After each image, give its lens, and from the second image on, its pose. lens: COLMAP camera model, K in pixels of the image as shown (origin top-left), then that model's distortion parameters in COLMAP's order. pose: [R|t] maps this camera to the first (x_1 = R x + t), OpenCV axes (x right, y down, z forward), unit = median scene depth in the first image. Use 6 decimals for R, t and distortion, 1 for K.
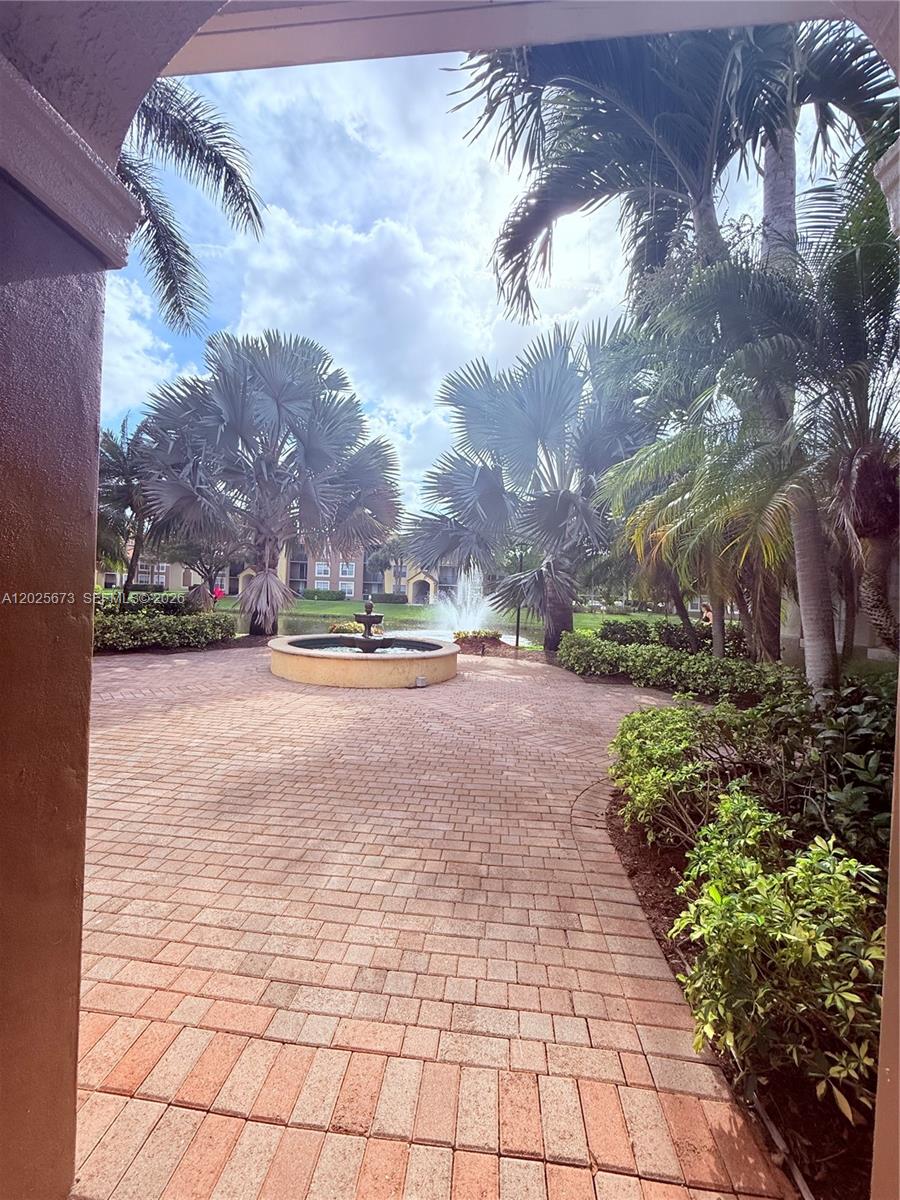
lens RADIAL K [[479.3, 0, 449.3], [0, 479.3, 595.0], [0, 0, 1]] dist [0.003399, -0.000025]
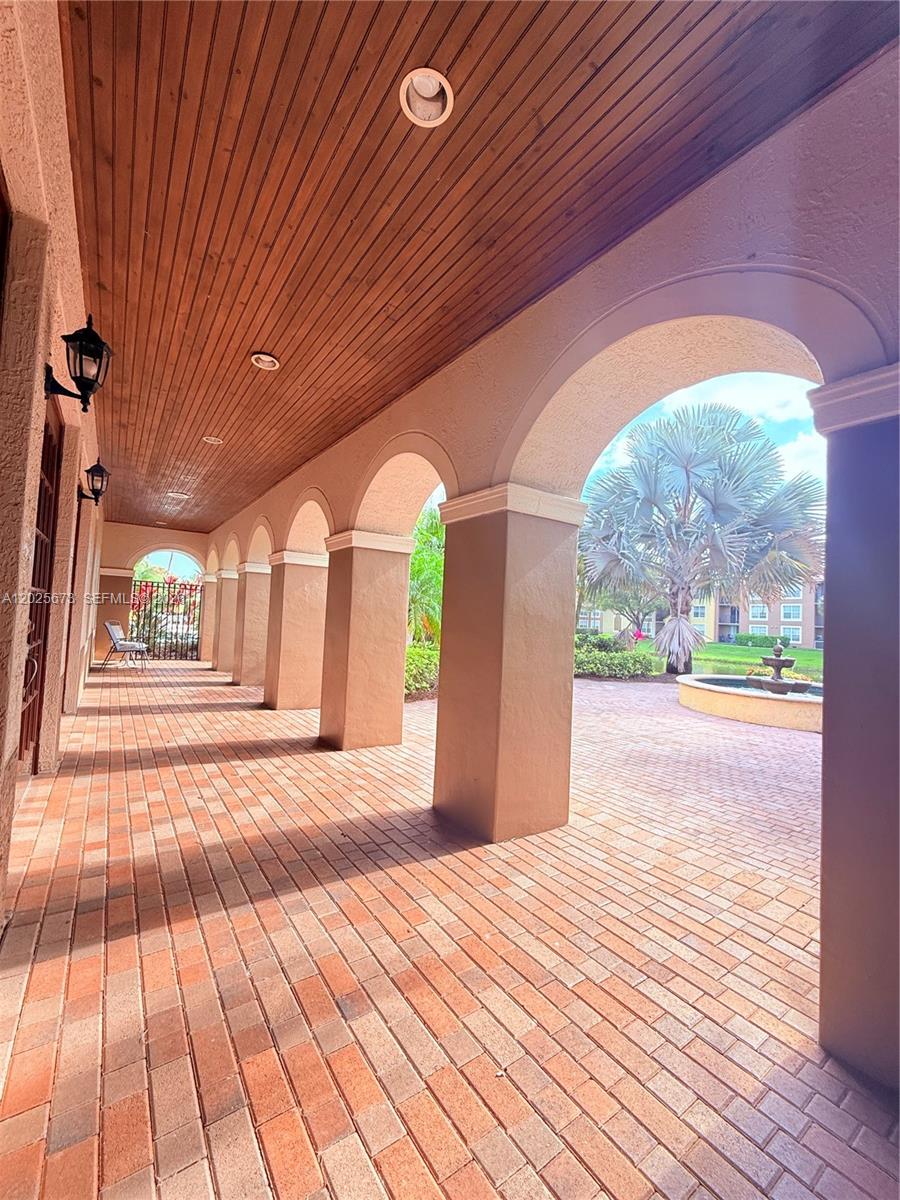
lens RADIAL K [[479.3, 0, 446.8], [0, 479.3, 597.4], [0, 0, 1]] dist [0.003399, -0.000025]
pose [[0.664692, -0.045117, -0.745754, 0.112738], [-0.020282, 0.996717, -0.078377, 0.005492], [0.746842, 0.067221, 0.661595, -0.182507]]
